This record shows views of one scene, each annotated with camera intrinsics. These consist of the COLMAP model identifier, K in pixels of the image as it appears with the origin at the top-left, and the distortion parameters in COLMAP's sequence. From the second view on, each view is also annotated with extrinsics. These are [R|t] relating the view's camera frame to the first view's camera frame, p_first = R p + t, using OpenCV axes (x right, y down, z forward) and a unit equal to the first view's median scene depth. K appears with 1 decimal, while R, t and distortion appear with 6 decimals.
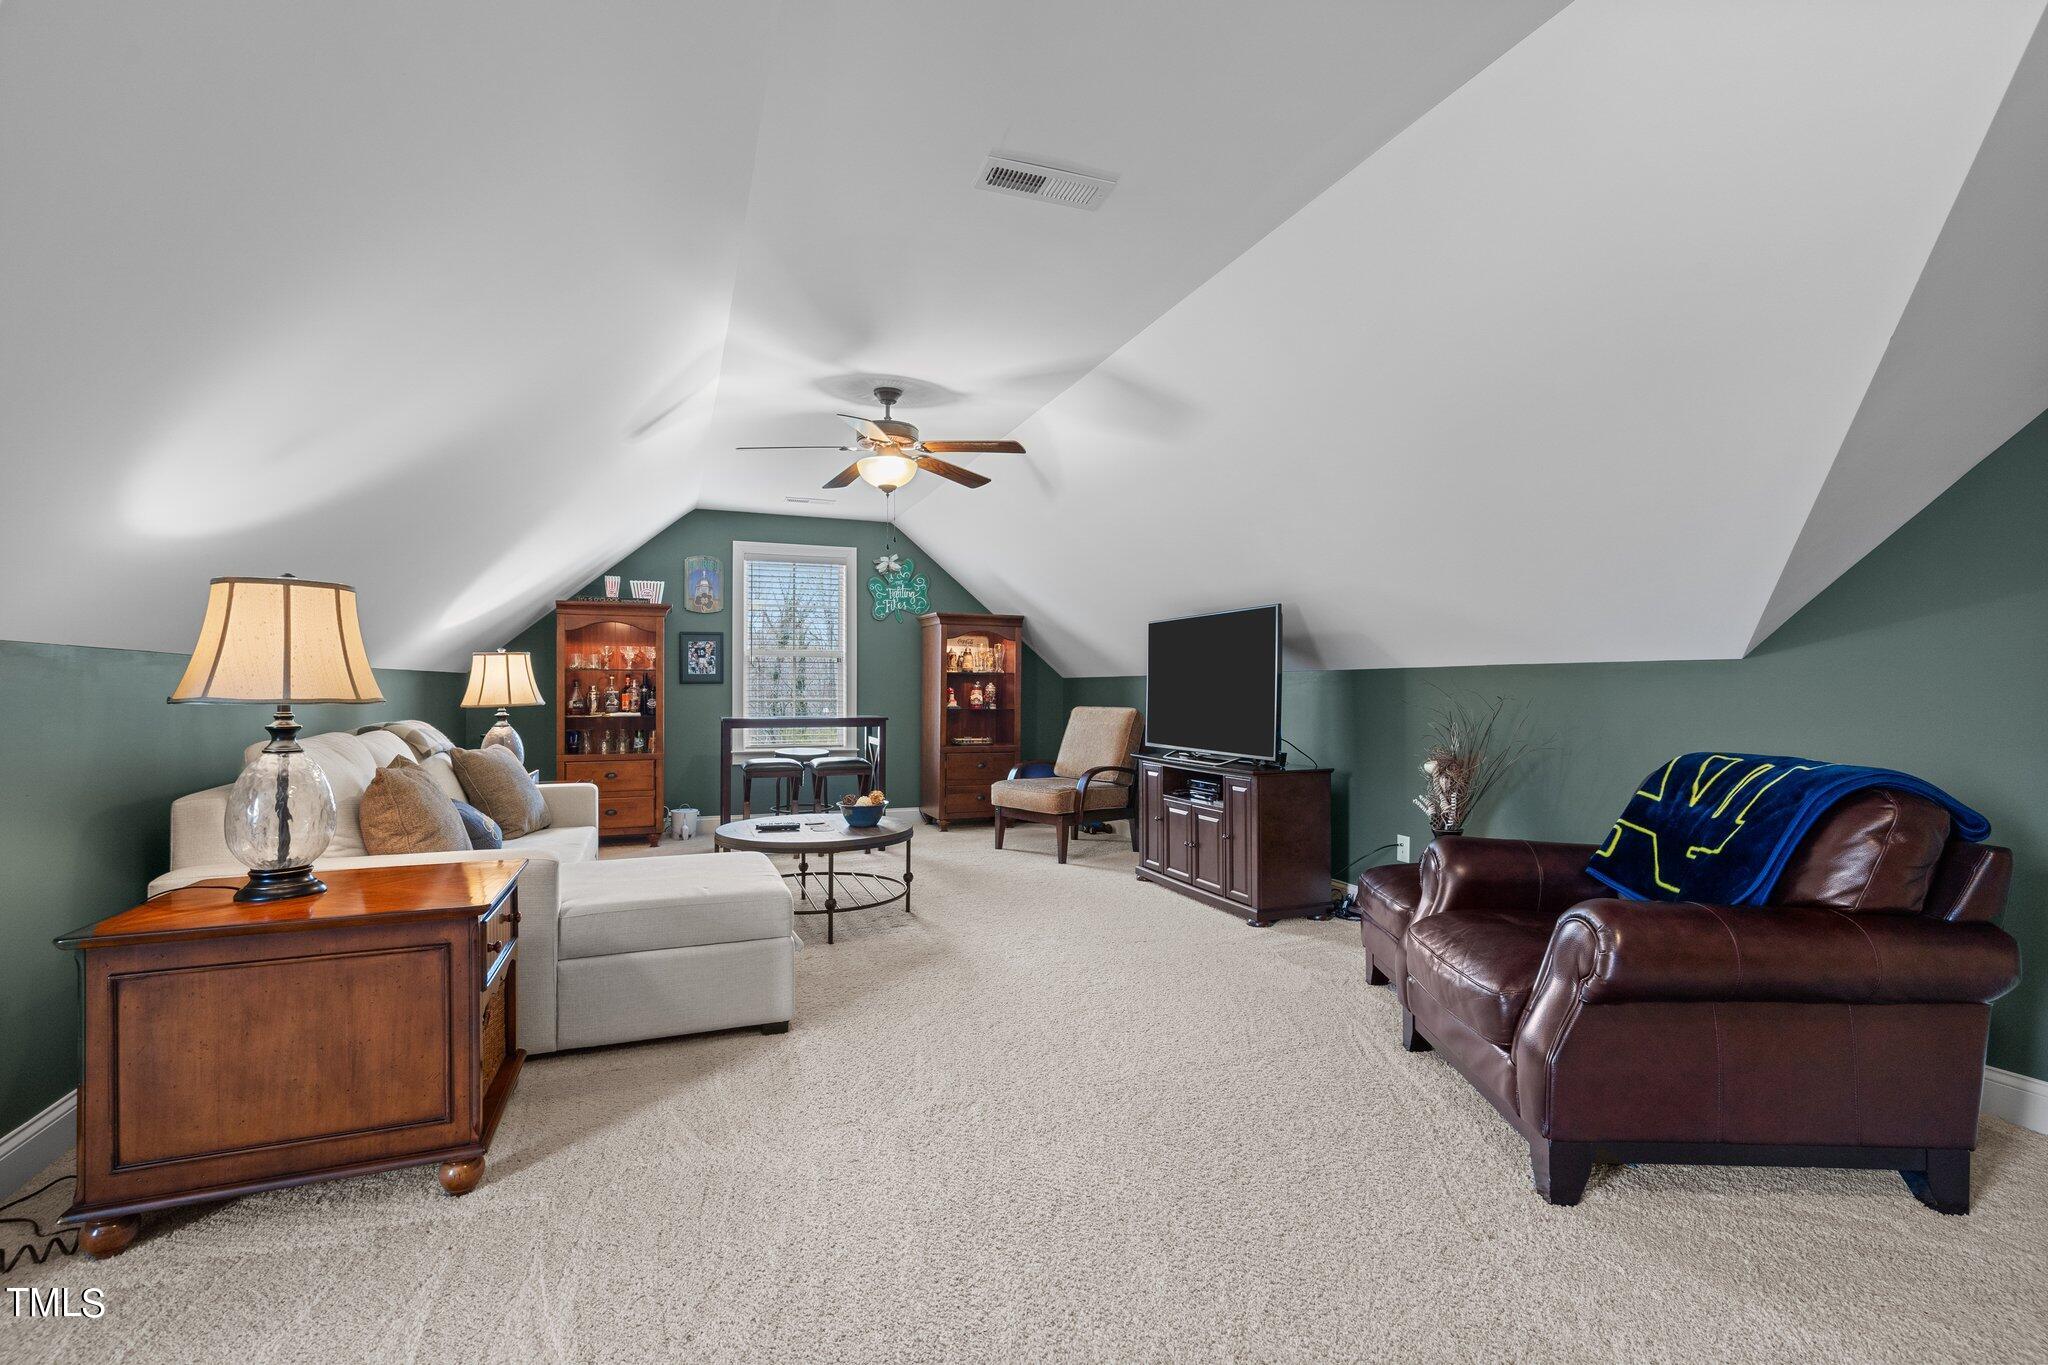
lens RADIAL K [[938.5, 0, 1027.1], [0, 938.5, 681.8], [0, 0, 1]] dist [0.004681, -0.000966]
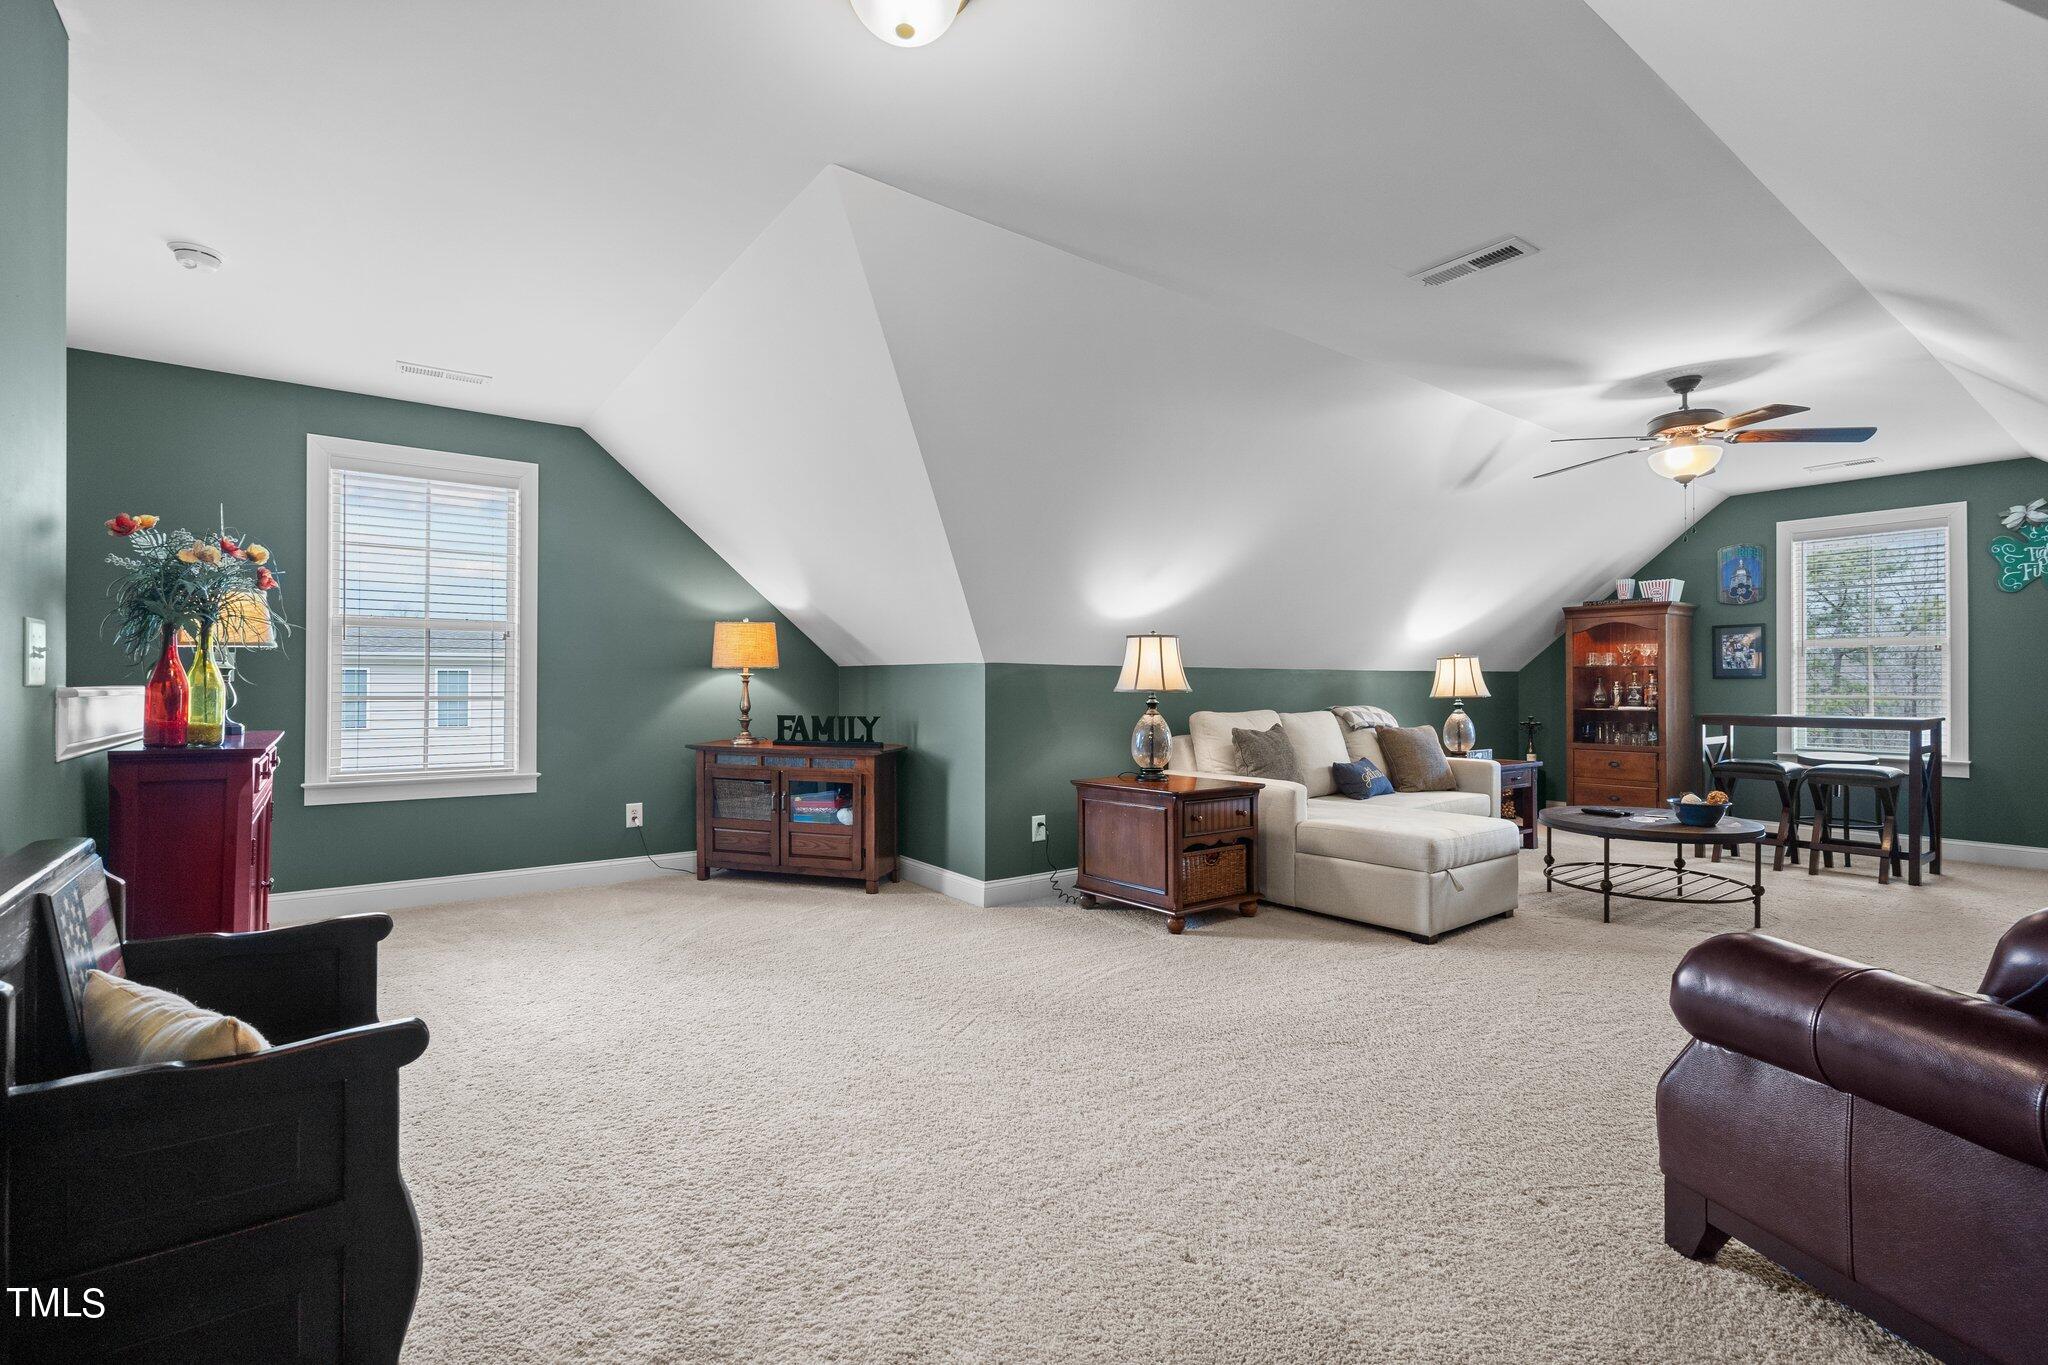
lens RADIAL K [[938.5, 0, 1025.9], [0, 938.5, 687.1], [0, 0, 1]] dist [0.004681, -0.000966]
pose [[0.277722, 0.001210, -0.960661, 0.415916], [0.008759, 0.999954, 0.003791, 0.000603], [0.960621, -0.009467, 0.277699, 0.045265]]
